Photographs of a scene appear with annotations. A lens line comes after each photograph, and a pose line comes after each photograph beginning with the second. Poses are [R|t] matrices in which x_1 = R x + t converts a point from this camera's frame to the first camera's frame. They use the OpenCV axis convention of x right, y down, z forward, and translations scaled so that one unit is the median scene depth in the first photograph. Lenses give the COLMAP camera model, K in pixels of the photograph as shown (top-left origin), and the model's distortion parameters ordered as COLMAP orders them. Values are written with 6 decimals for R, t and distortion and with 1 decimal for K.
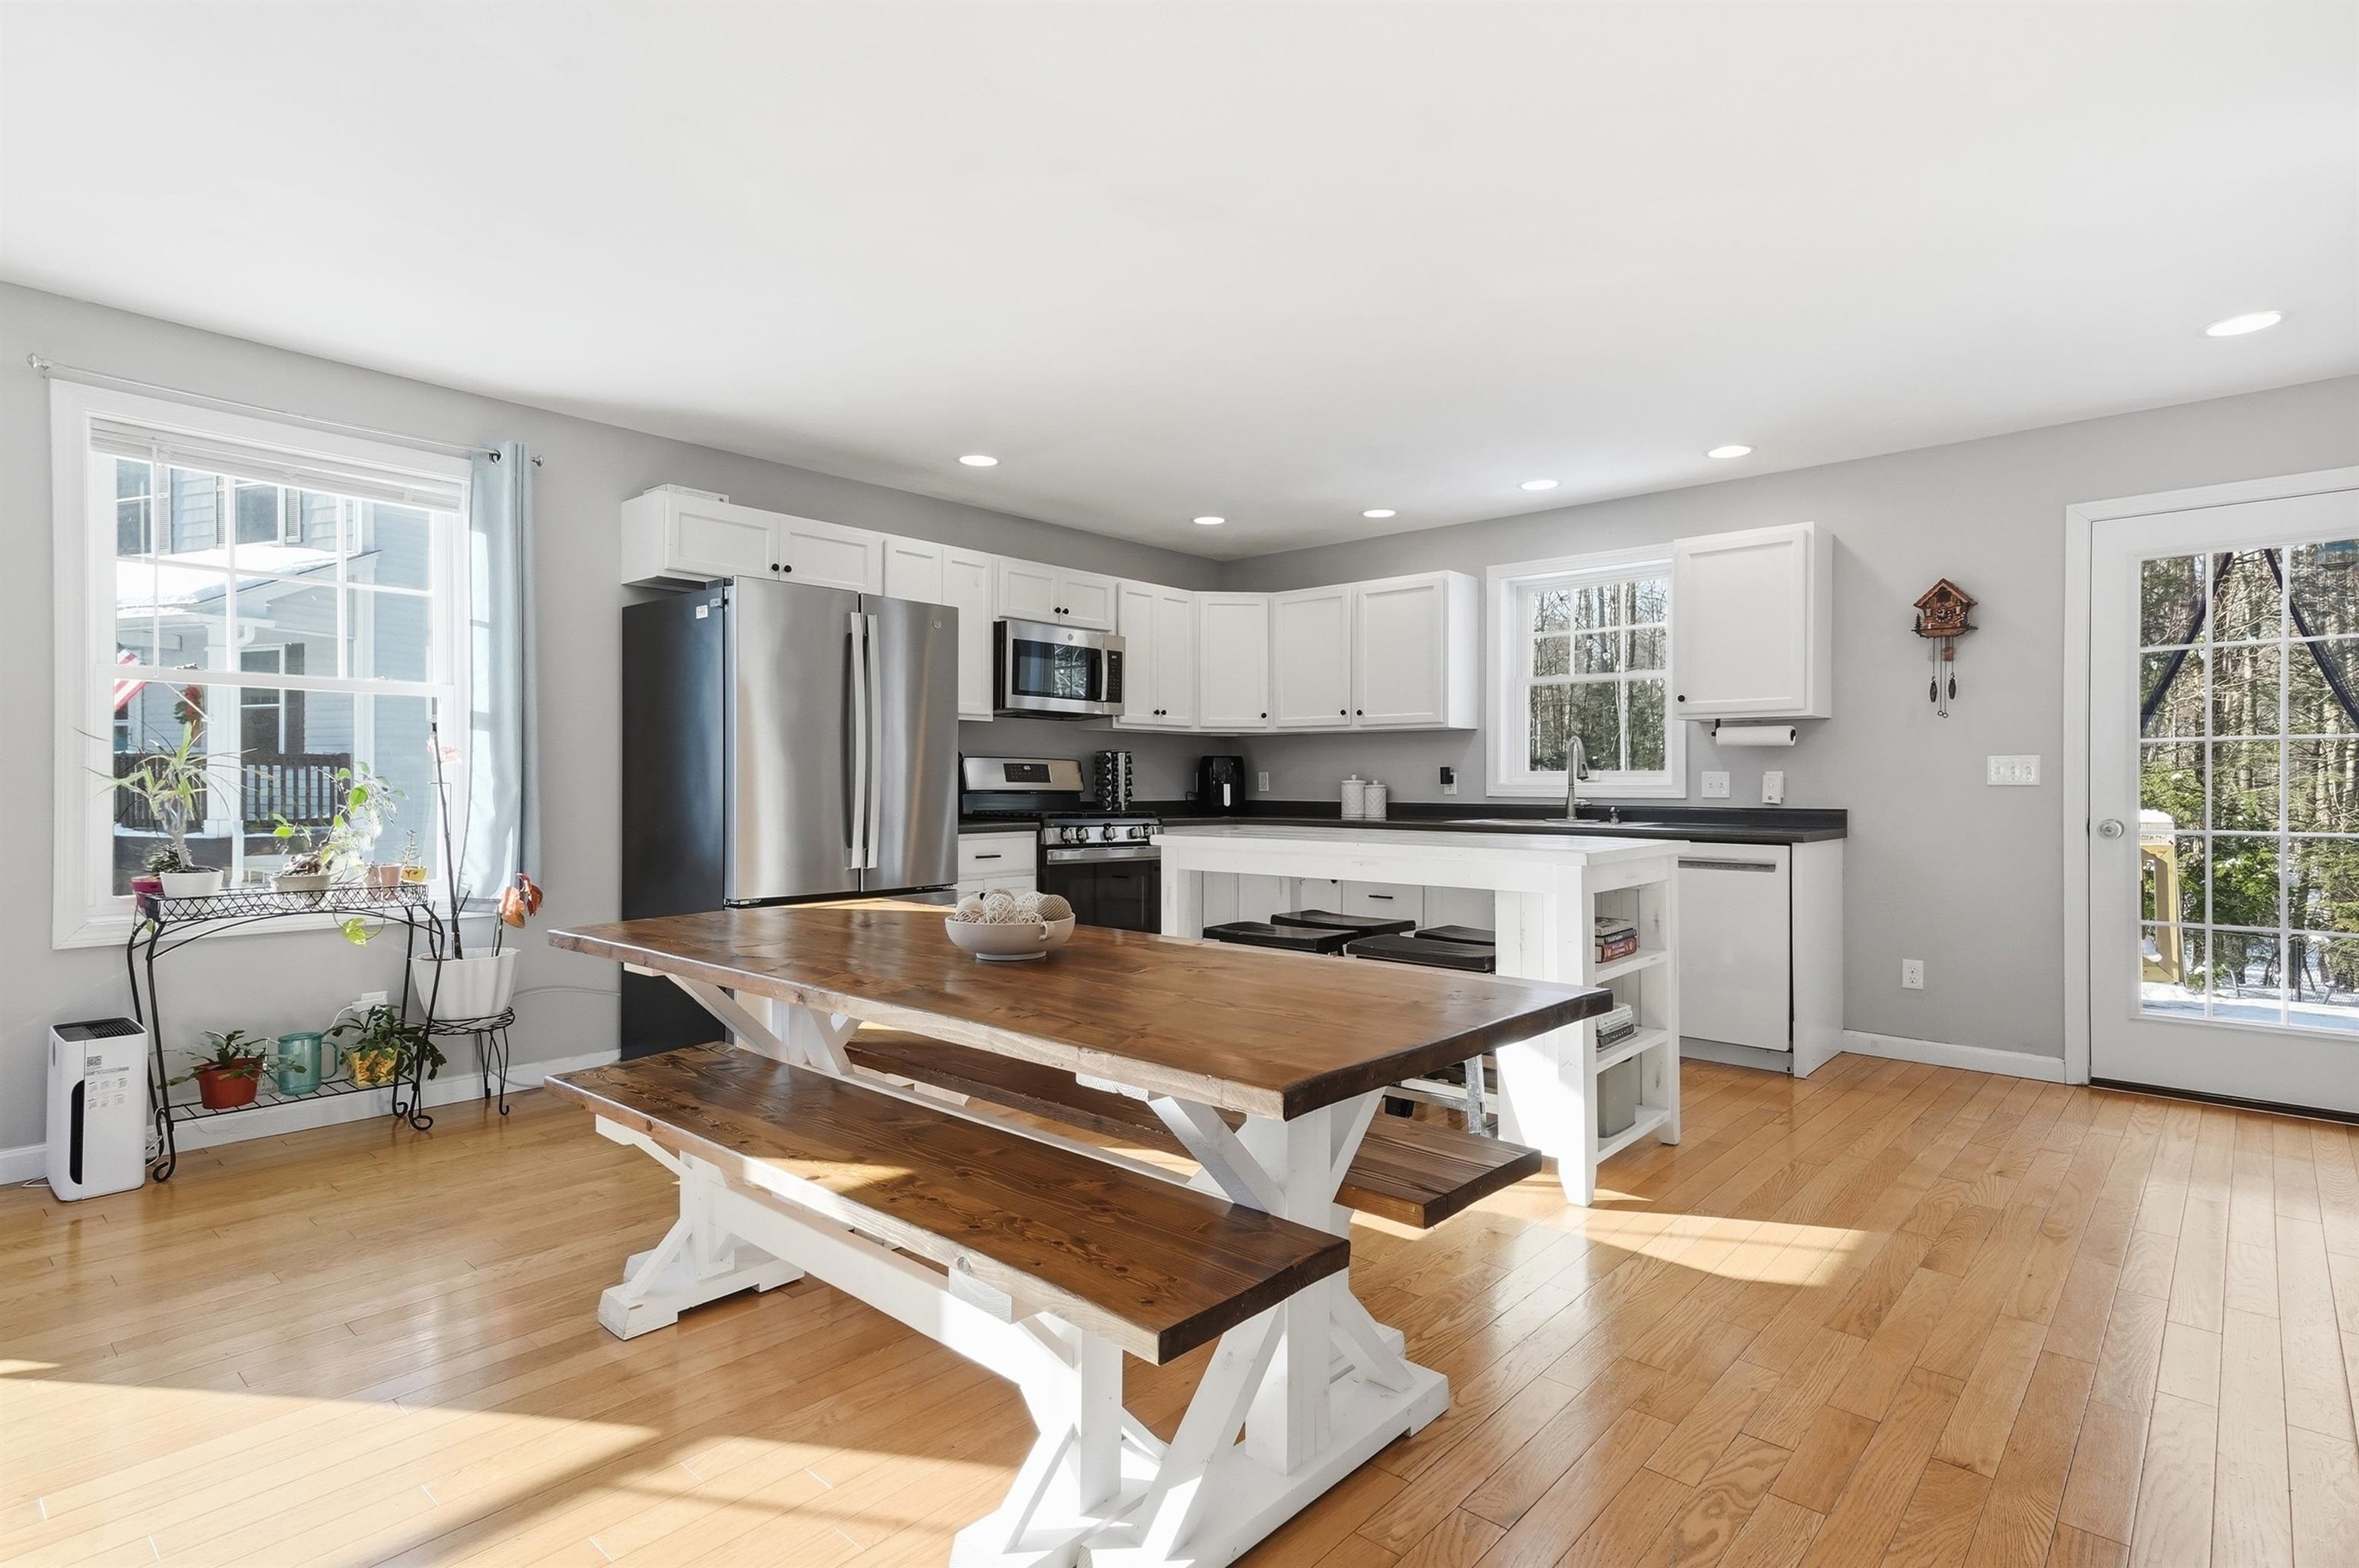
lens RADIAL K [[1164.4, 0, 1194.2], [0, 1164.4, 790.9], [0, 0, 1]] dist [0.031026, 0.002798]
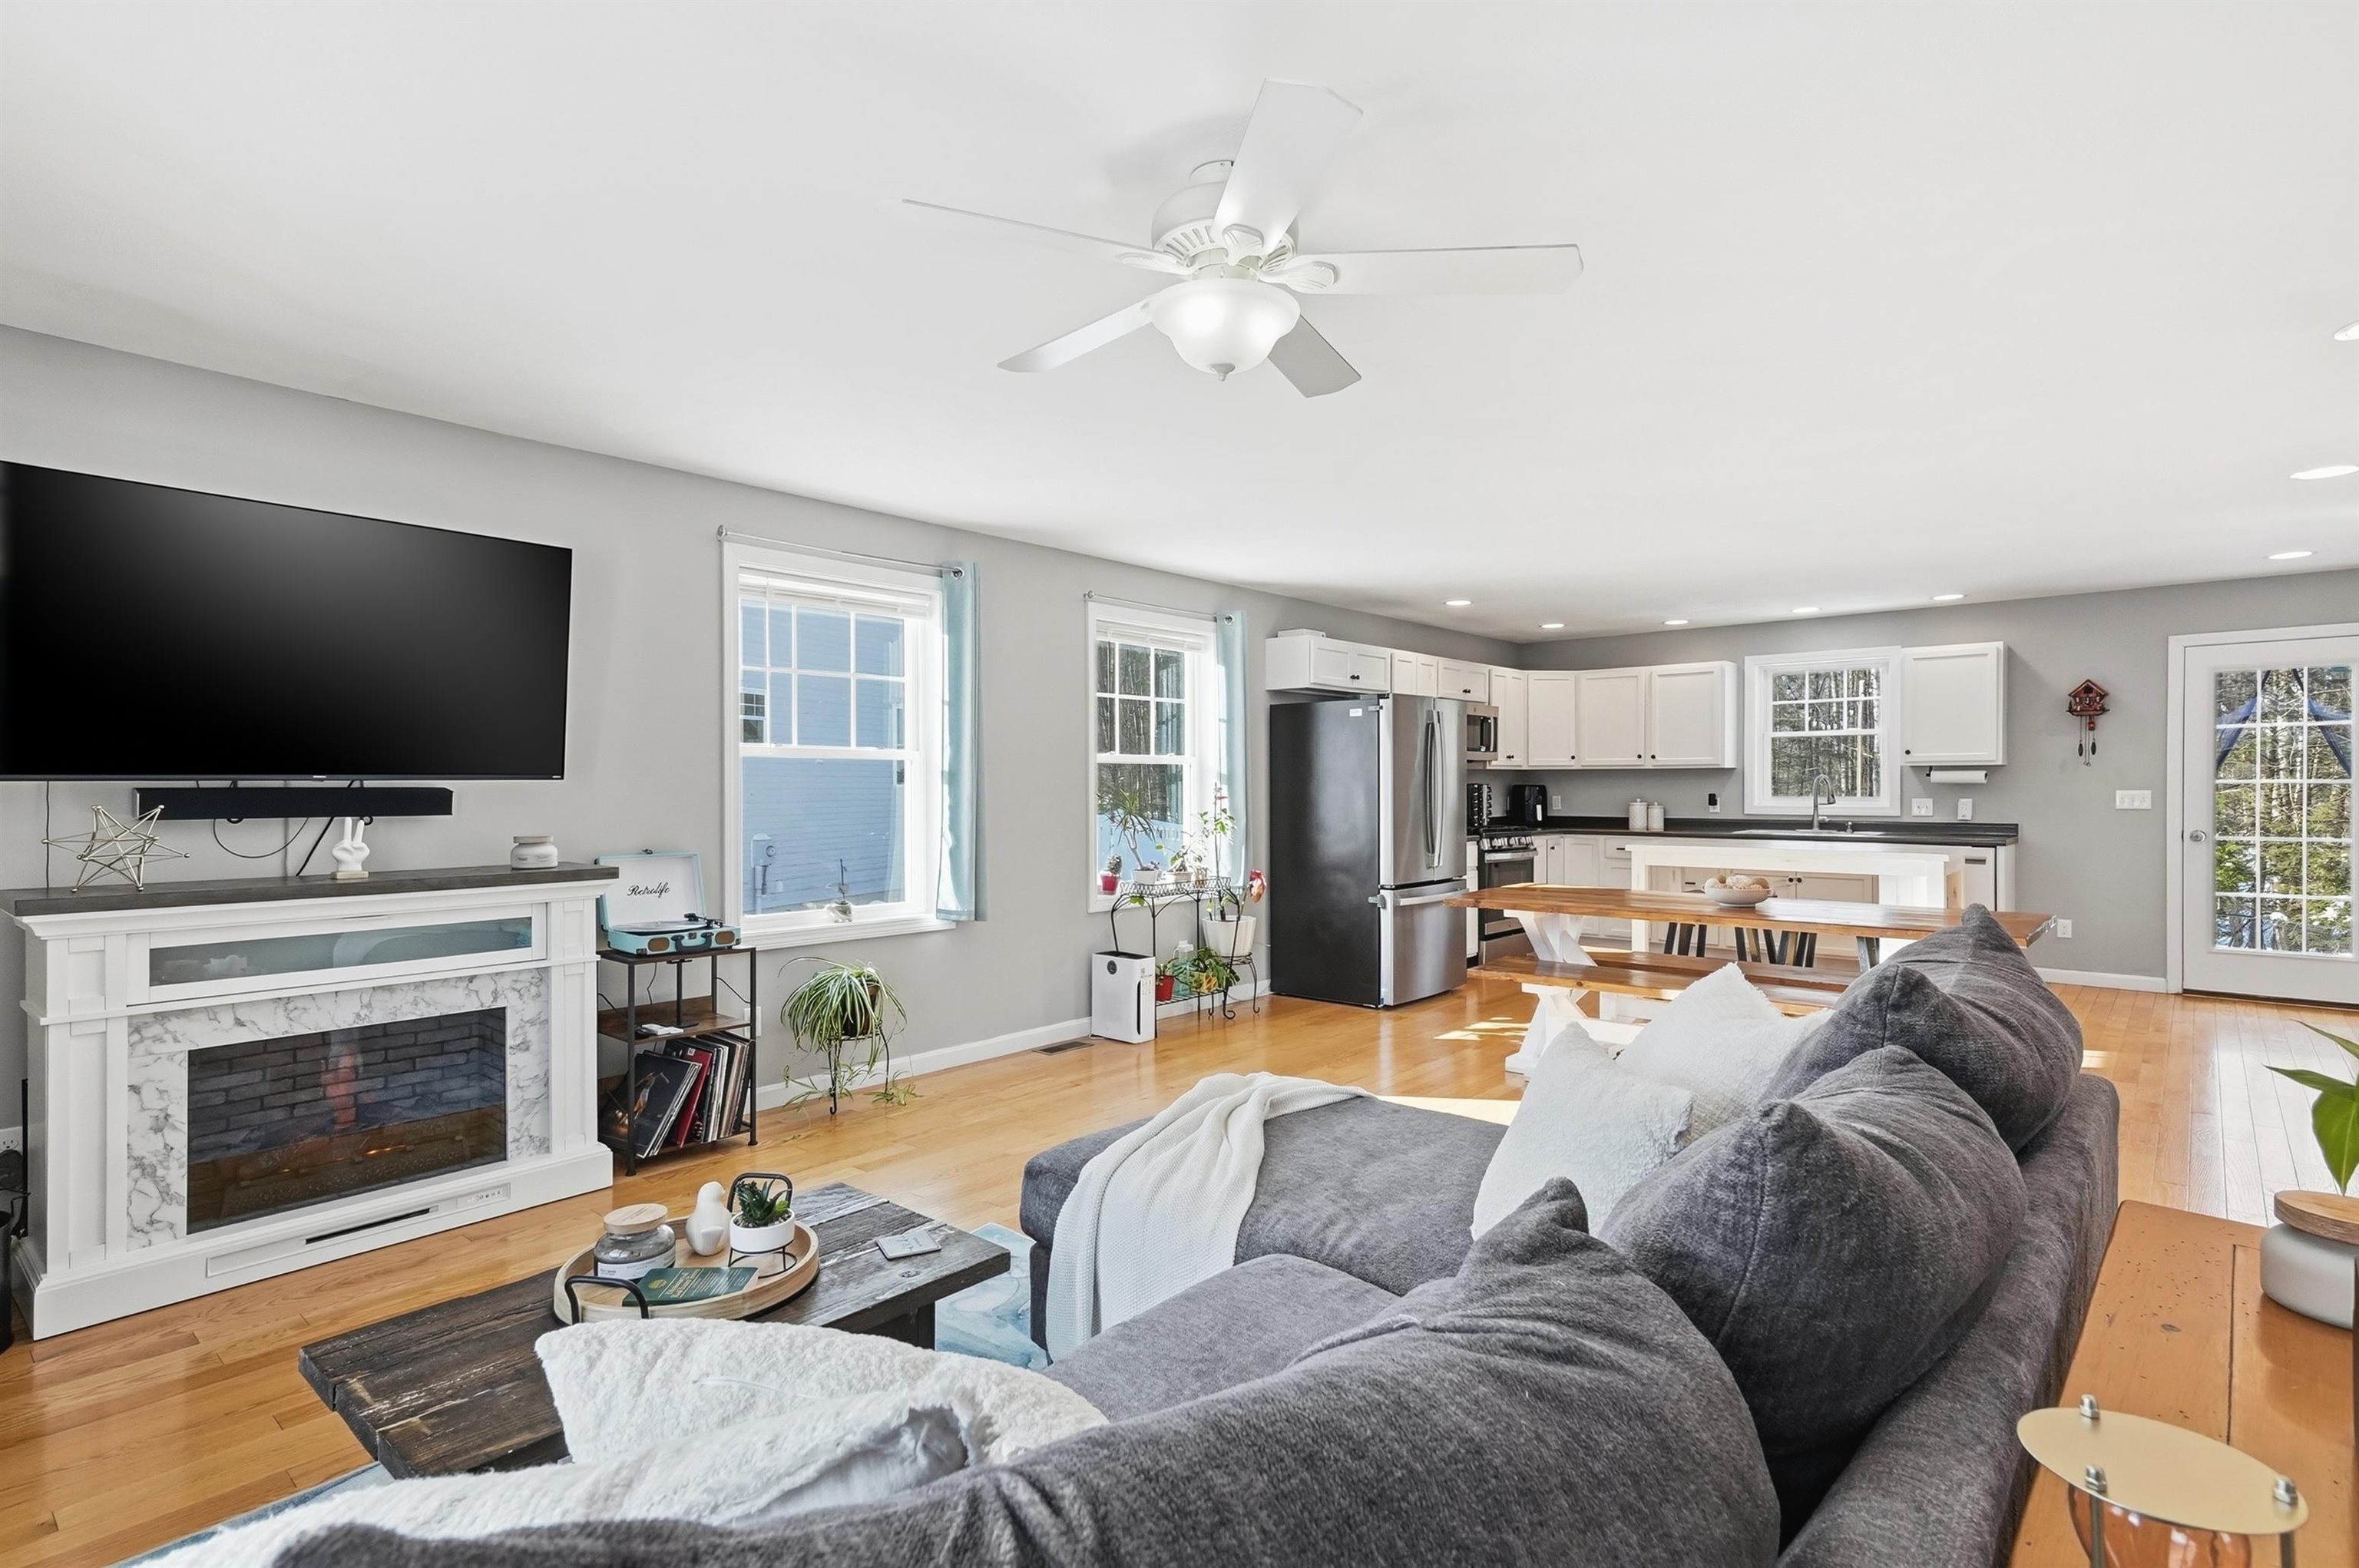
lens RADIAL K [[1106.7, 0, 1207.4], [0, 1106.7, 801.4], [0, 0, 1]] dist [0.022991, 0.000048]
pose [[0.999838, -0.007048, 0.016579, -0.493160], [0.006899, 0.999936, 0.009009, -0.031446], [-0.016642, -0.008893, 0.999822, -0.421455]]
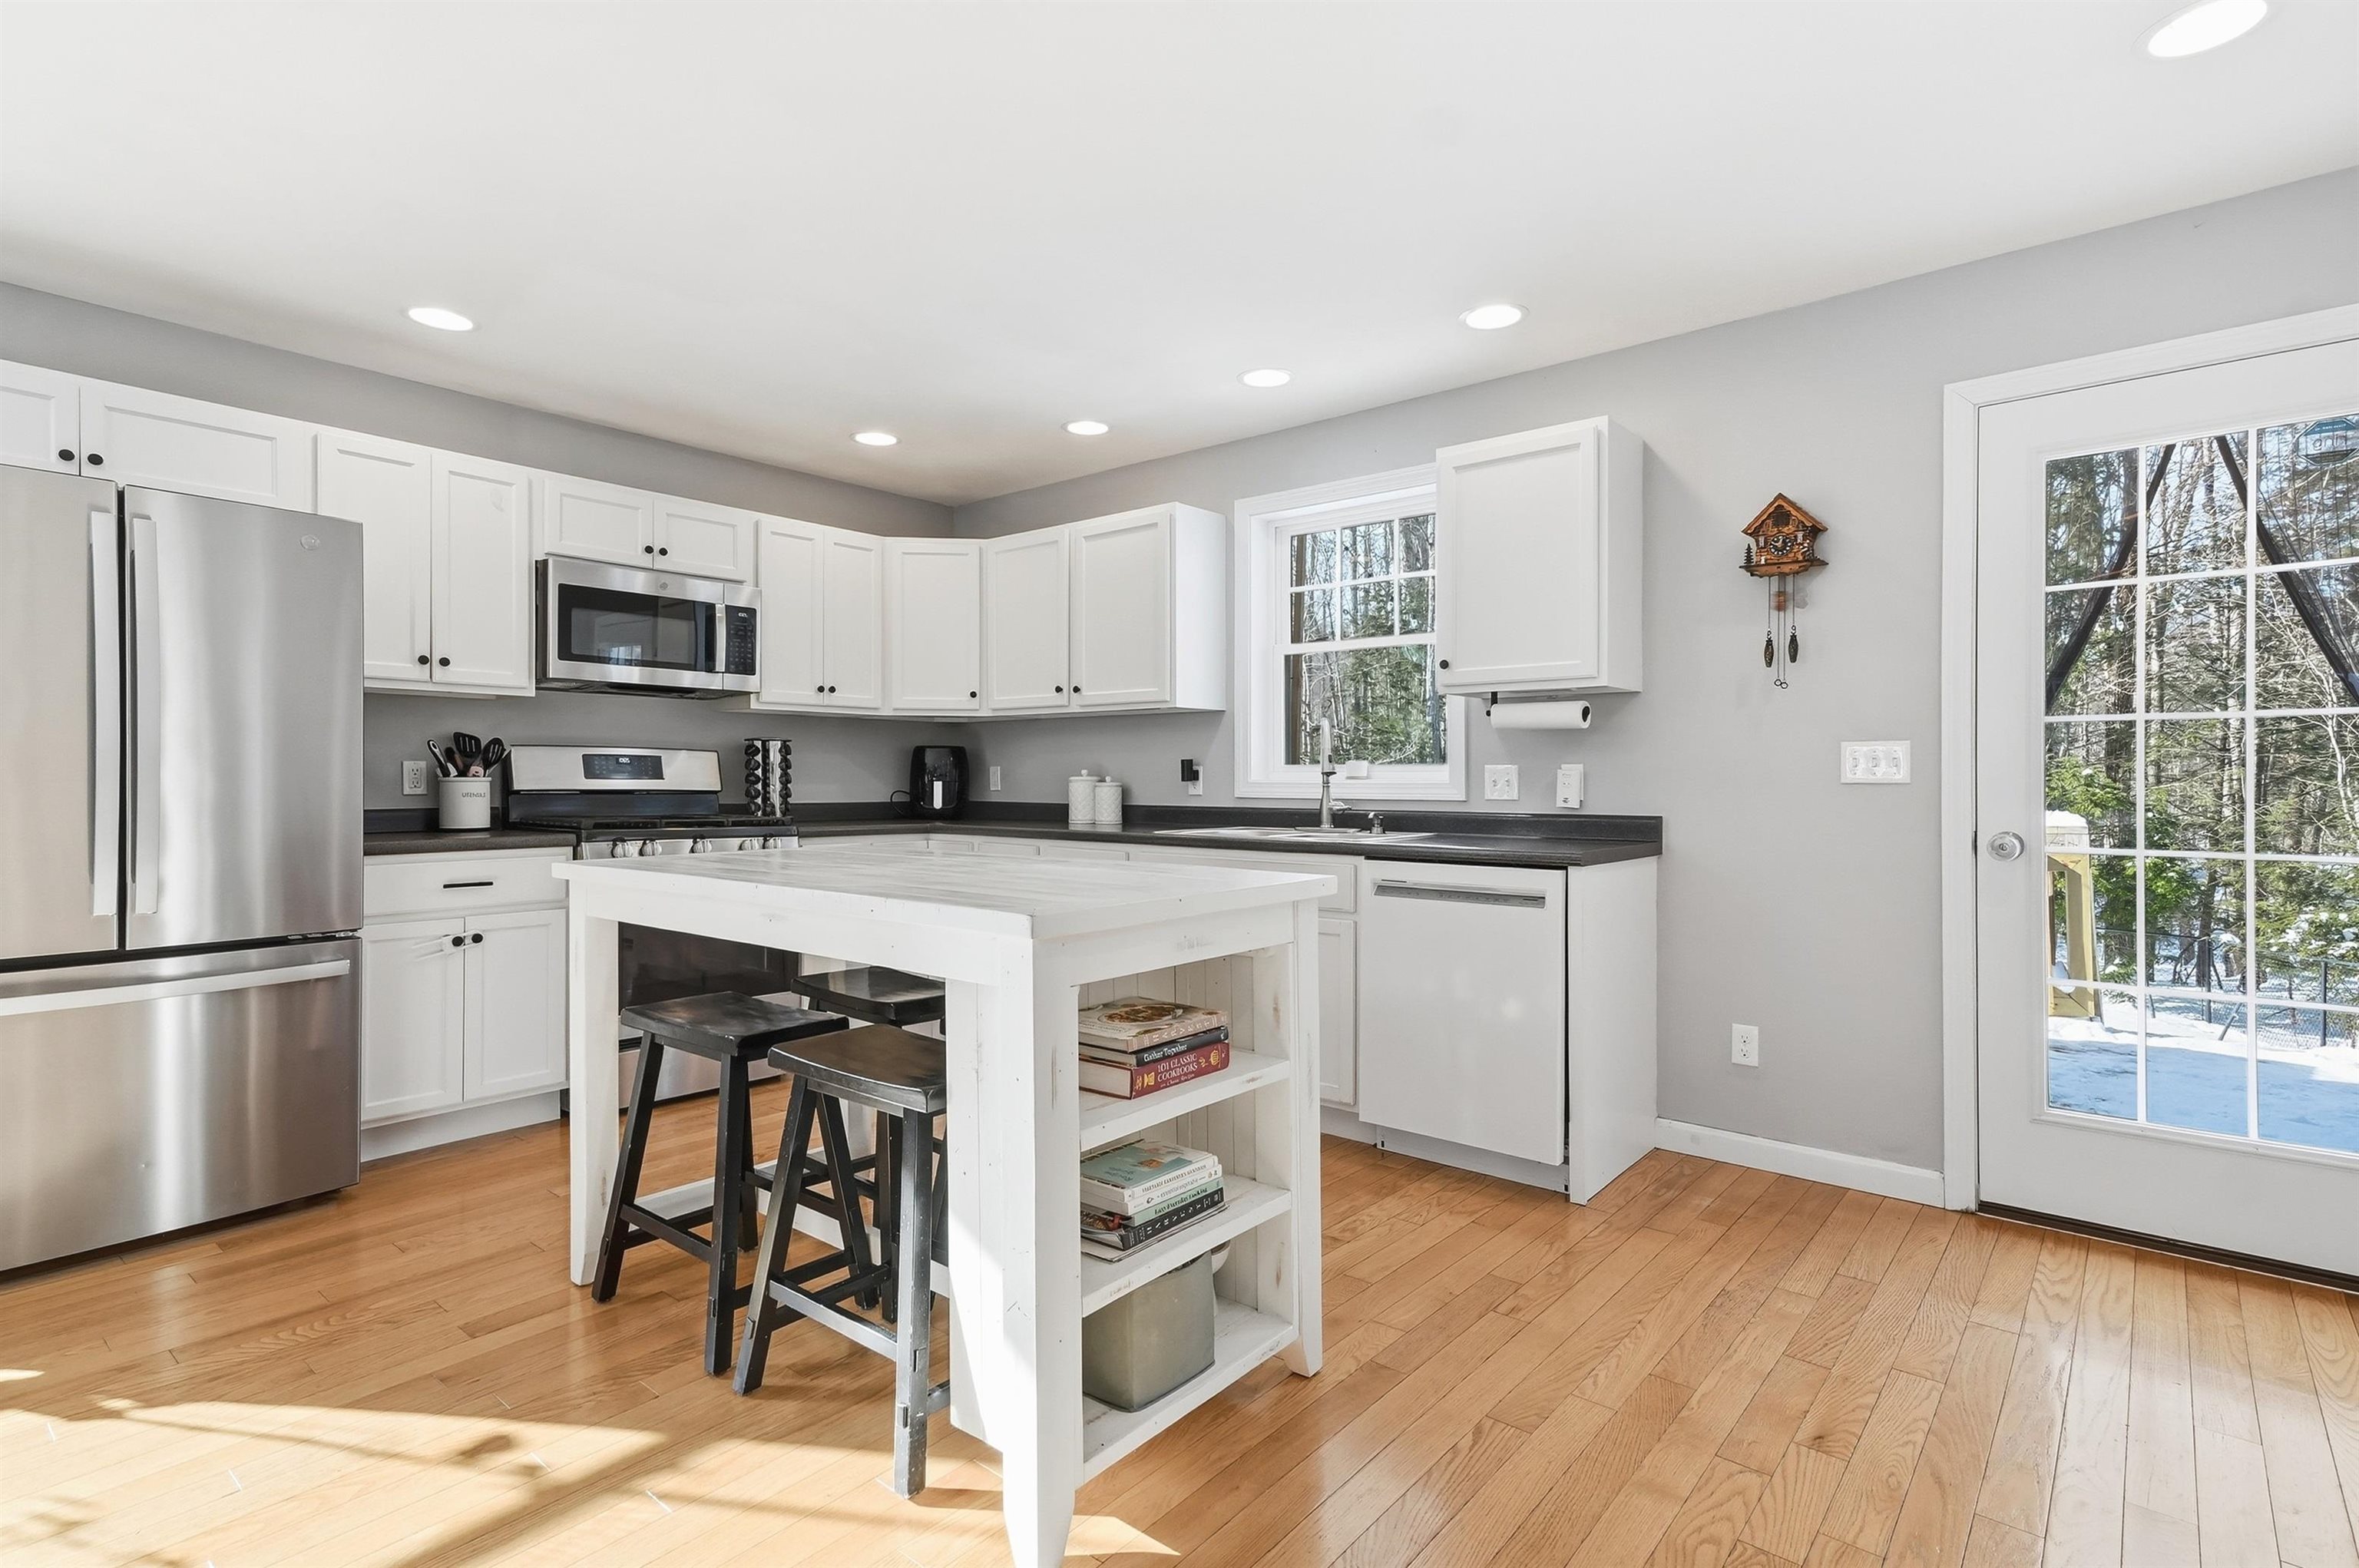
lens RADIAL K [[1142.4, 0, 1179.5], [0, 1142.4, 784.0], [0, 0, 1]] dist [0.001538, 0.017797]
pose [[0.999724, -0.000597, 0.023466, 0.218064], [0.000651, 0.999997, -0.002274, -0.002720], [-0.023464, 0.002289, 0.999722, 0.271093]]
